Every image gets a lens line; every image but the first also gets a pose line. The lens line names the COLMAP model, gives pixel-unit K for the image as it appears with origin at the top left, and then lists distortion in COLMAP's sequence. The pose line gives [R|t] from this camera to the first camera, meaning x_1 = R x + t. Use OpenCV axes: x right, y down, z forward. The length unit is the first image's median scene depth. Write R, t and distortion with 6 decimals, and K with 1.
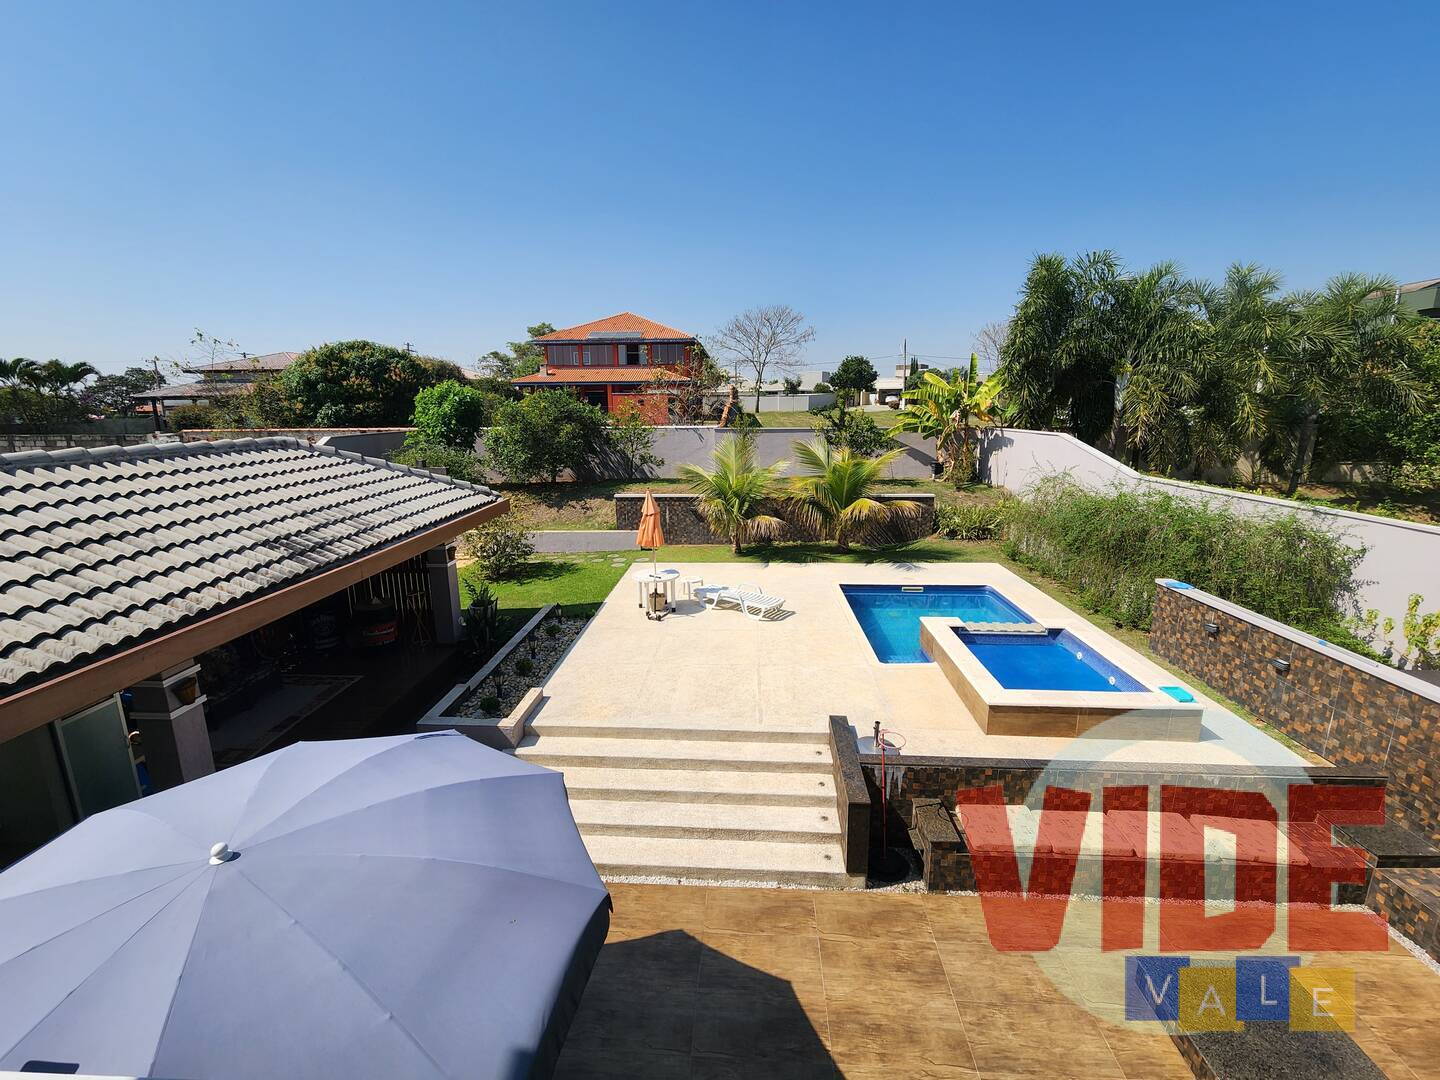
lens RADIAL K [[591.5, 0, 715.5], [0, 591.5, 532.2], [0, 0, 1]] dist [0.002795, -0.001965]
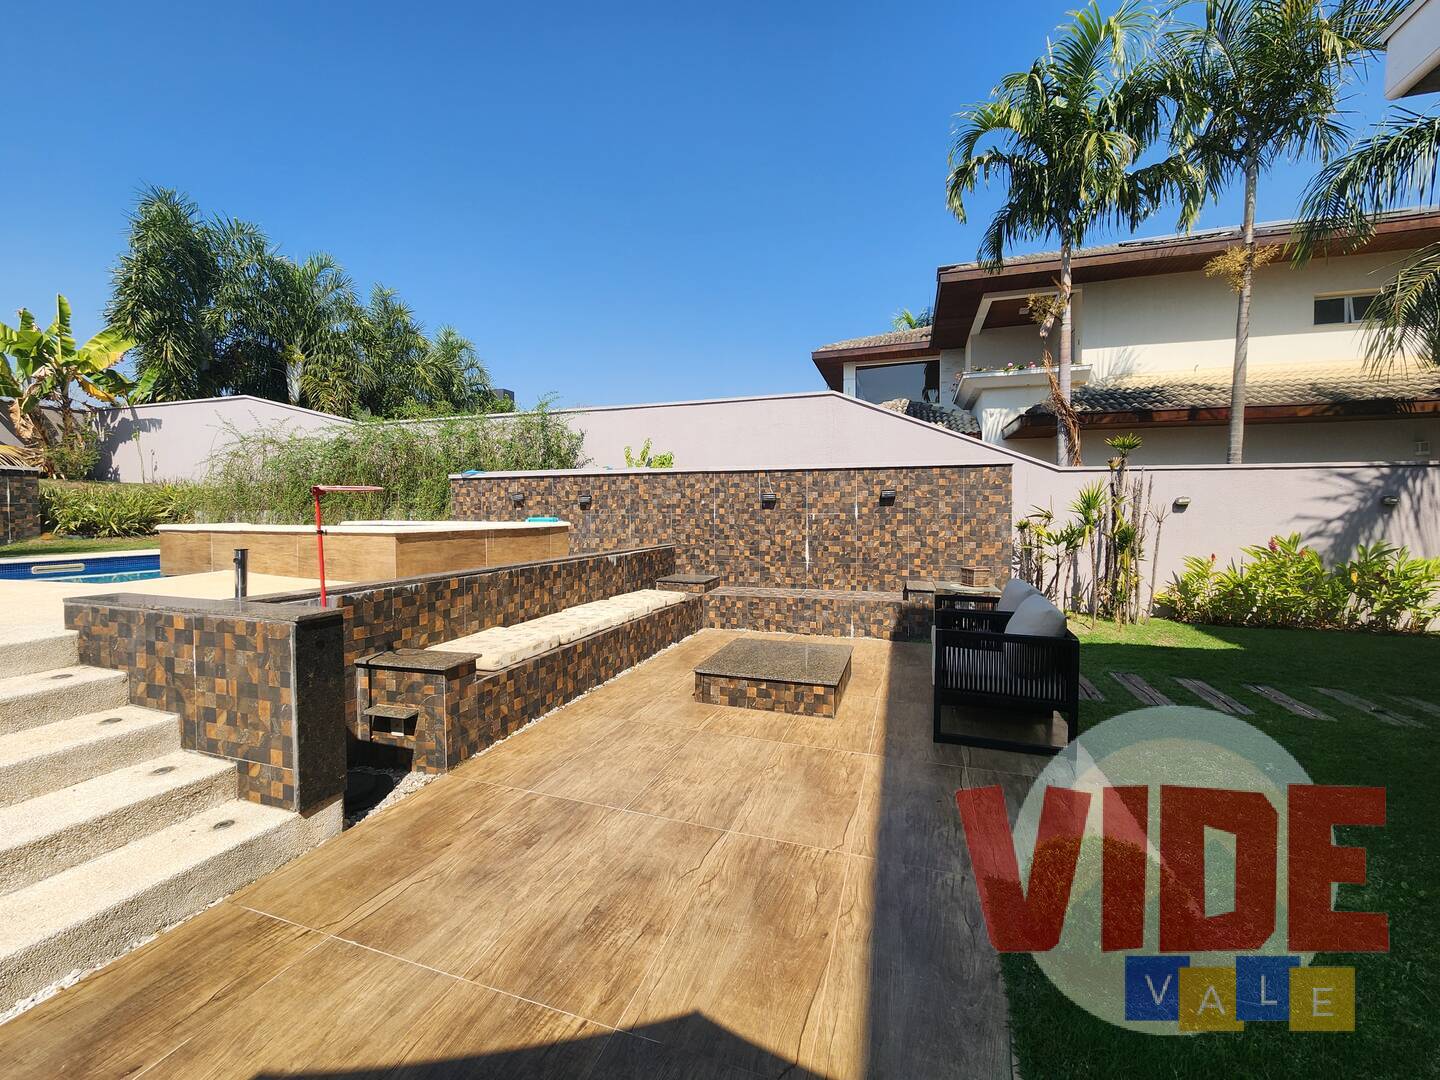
lens RADIAL K [[591.5, 0, 725.2], [0, 591.5, 525.6], [0, 0, 1]] dist [0.002795, -0.001965]
pose [[0.251856, -0.013286, 0.967673, -0.083483], [0.205374, 0.977865, -0.040027, 0.372253], [-0.945722, 0.208816, 0.249010, 0.466624]]
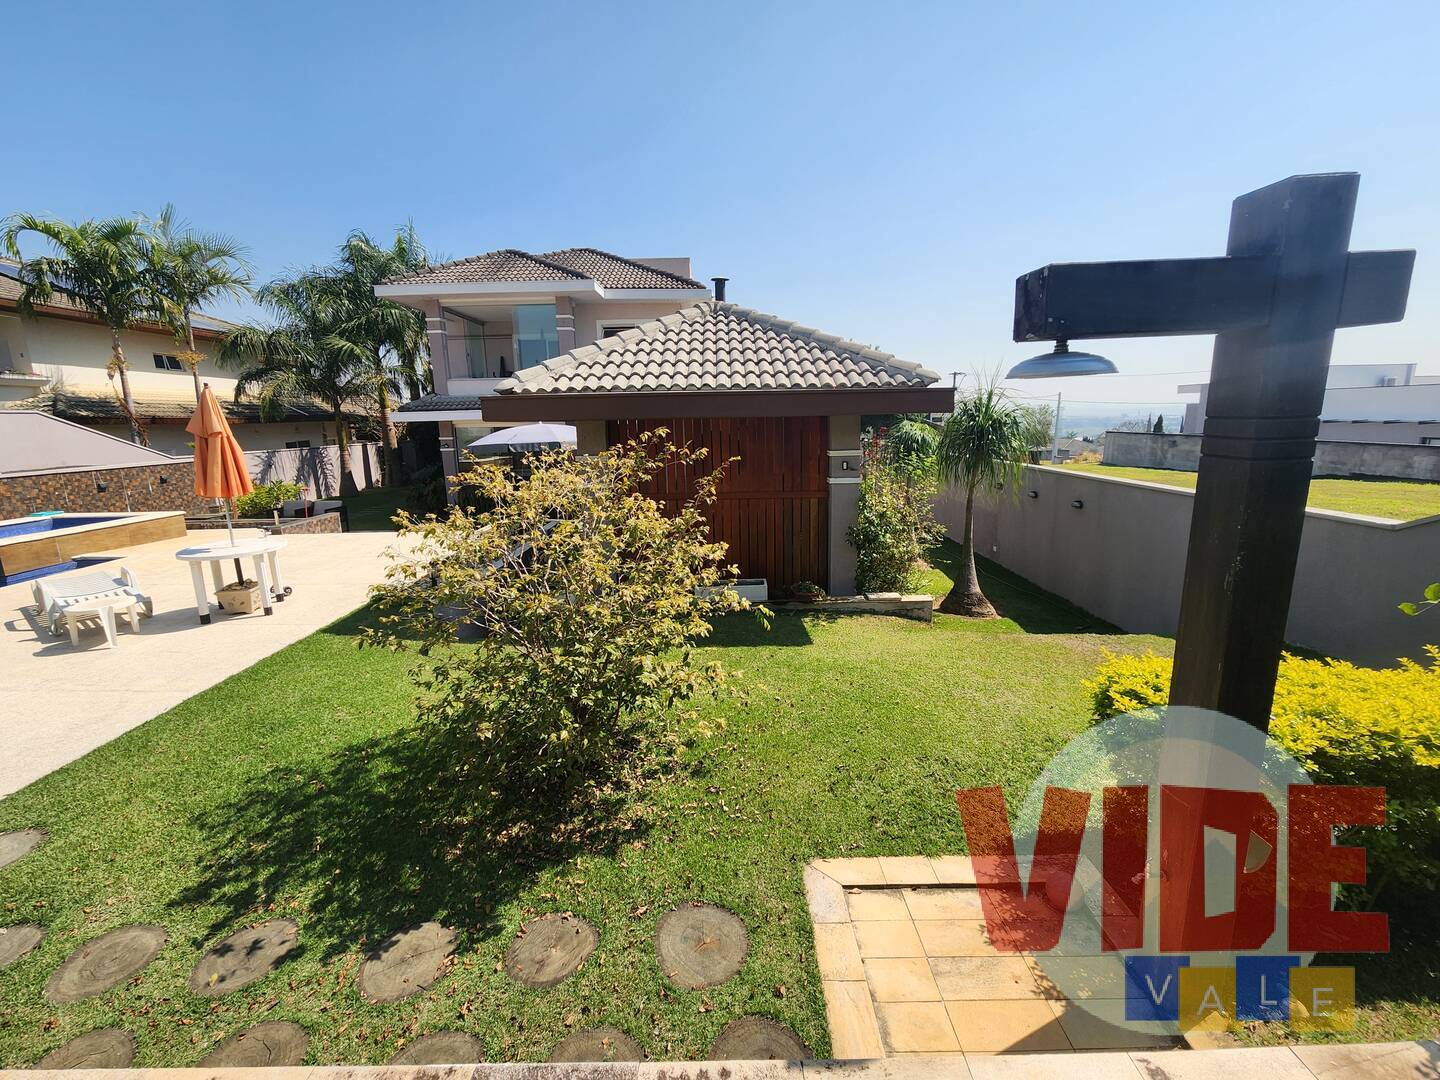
lens RADIAL K [[591.5, 0, 720.6], [0, 591.5, 533.4], [0, 0, 1]] dist [0.002795, -0.001965]
pose [[-0.998863, 0.043475, -0.019577, -0.832527], [0.032205, 0.917960, 0.395365, -0.180711], [0.035159, 0.394284, -0.918316, 2.290394]]
